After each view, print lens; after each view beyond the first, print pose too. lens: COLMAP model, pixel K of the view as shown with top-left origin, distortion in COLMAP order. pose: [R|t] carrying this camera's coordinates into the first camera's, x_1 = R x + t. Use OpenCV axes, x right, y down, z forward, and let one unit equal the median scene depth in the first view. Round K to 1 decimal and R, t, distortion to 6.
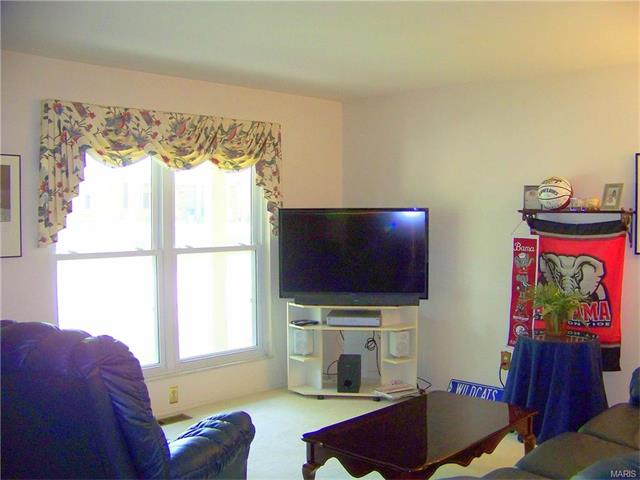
lens RADIAL K [[711.3, 0, 320.0], [0, 711.3, 240.0], [0, 0, 1]] dist [-0.009862, 0.001114]
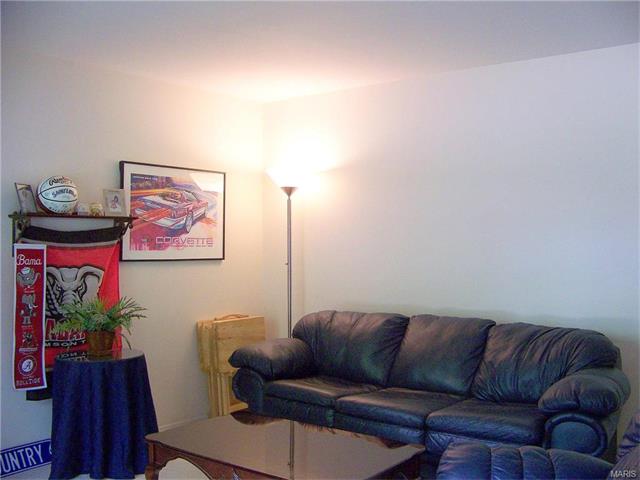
lens RADIAL K [[711.3, 0, 320.0], [0, 711.3, 240.0], [0, 0, 1]] dist [-0.009862, 0.001114]
pose [[-0.066696, -0.001115, 0.997773, -0.543899], [0.038843, 0.999238, 0.003714, -0.002676], [-0.997017, 0.039004, -0.066602, 0.739903]]
